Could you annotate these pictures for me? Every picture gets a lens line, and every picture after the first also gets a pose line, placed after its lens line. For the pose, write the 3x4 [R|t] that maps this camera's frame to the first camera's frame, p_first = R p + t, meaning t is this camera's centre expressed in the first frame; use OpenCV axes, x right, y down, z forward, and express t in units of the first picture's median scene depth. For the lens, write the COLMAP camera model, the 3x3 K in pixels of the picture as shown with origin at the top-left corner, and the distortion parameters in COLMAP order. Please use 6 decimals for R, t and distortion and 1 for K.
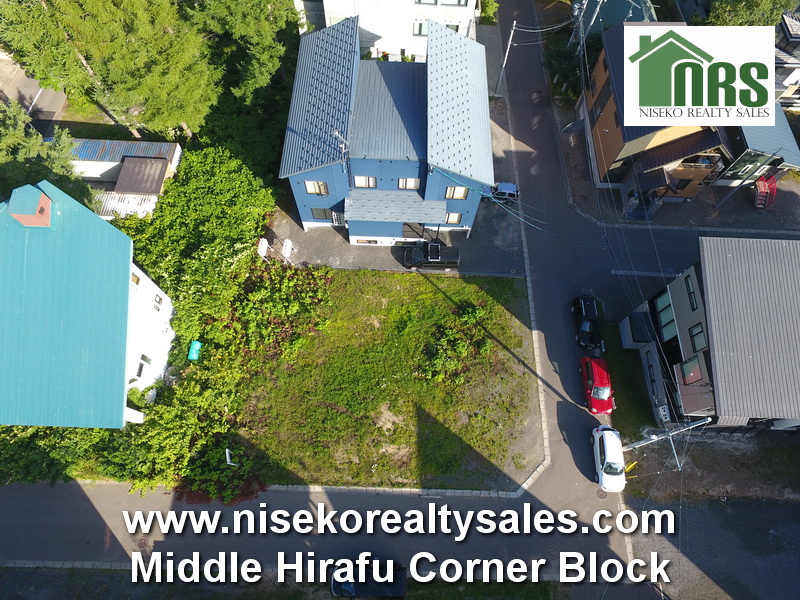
lens RADIAL K [[459.3, 0, 404.3], [0, 459.3, 302.4], [0, 0, 1]] dist [-0.007893, -0.000461]
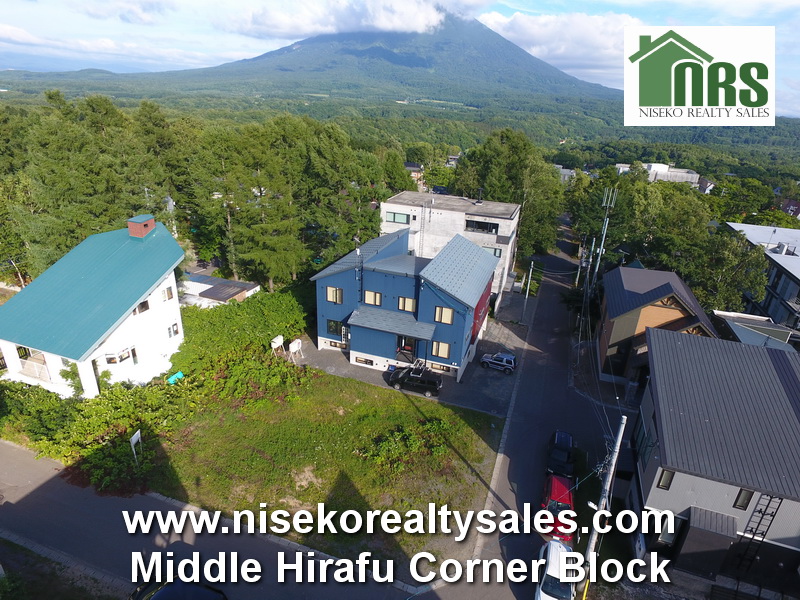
lens RADIAL K [[466.9, 0, 403.1], [0, 466.9, 301.9], [0, 0, 1]] dist [-0.002586, -0.000509]
pose [[0.952774, 0.131768, -0.273602, 0.331106], [-0.285009, 0.699032, -0.655839, 0.533405], [0.104838, 0.702846, 0.703574, 0.139453]]
